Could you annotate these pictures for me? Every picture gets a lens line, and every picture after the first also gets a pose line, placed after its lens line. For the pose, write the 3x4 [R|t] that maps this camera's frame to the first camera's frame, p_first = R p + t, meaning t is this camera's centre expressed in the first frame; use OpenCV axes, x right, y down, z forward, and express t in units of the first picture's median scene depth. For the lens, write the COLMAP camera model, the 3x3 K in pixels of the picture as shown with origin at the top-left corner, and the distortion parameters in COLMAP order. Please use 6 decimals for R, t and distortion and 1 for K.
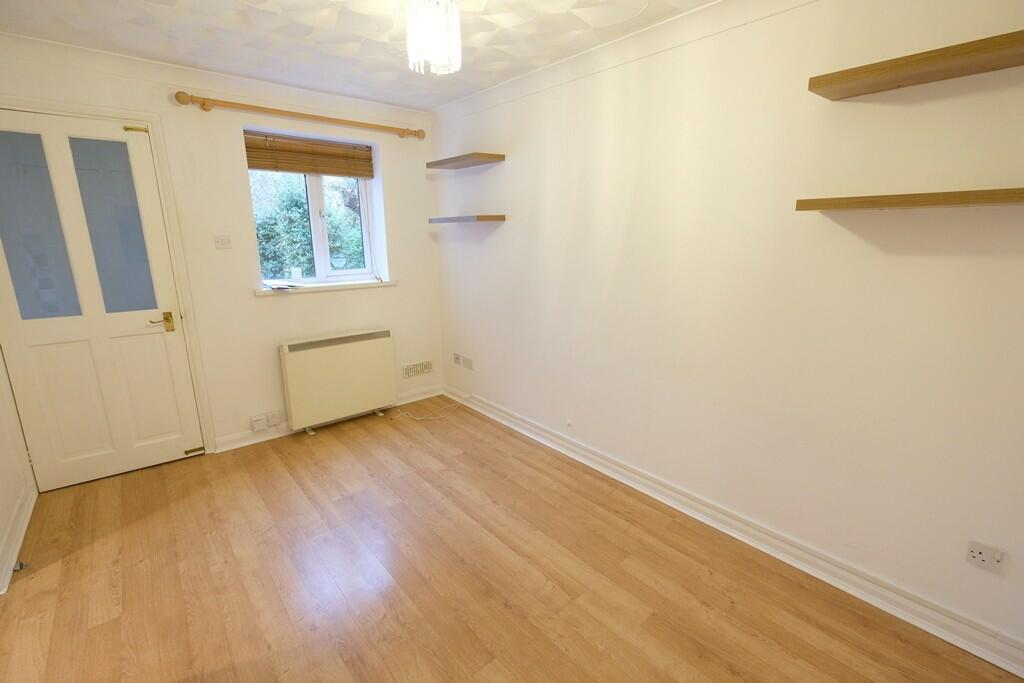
lens RADIAL K [[444.6, 0, 508.6], [0, 444.6, 336.8], [0, 0, 1]] dist [-0.004755, -0.000677]
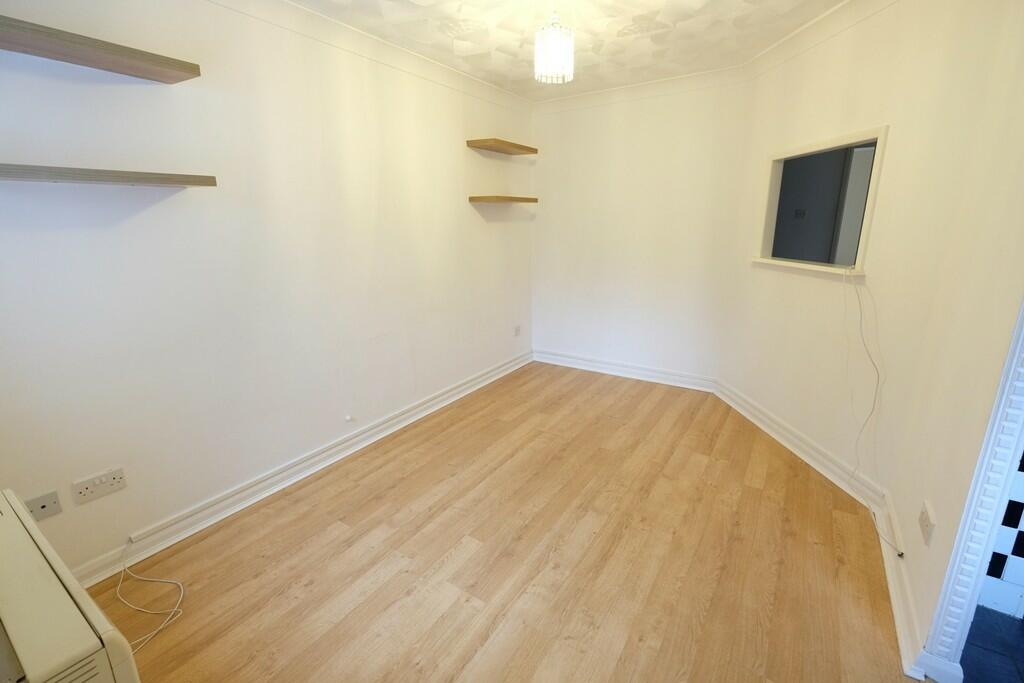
lens RADIAL K [[444.6, 0, 510.5], [0, 444.6, 342.4], [0, 0, 1]] dist [-0.004755, -0.000677]
pose [[-0.274639, -0.244824, 0.929857, -0.909447], [0.234430, 0.920813, 0.311683, -0.189907], [-0.932532, 0.303587, -0.195497, 0.947187]]
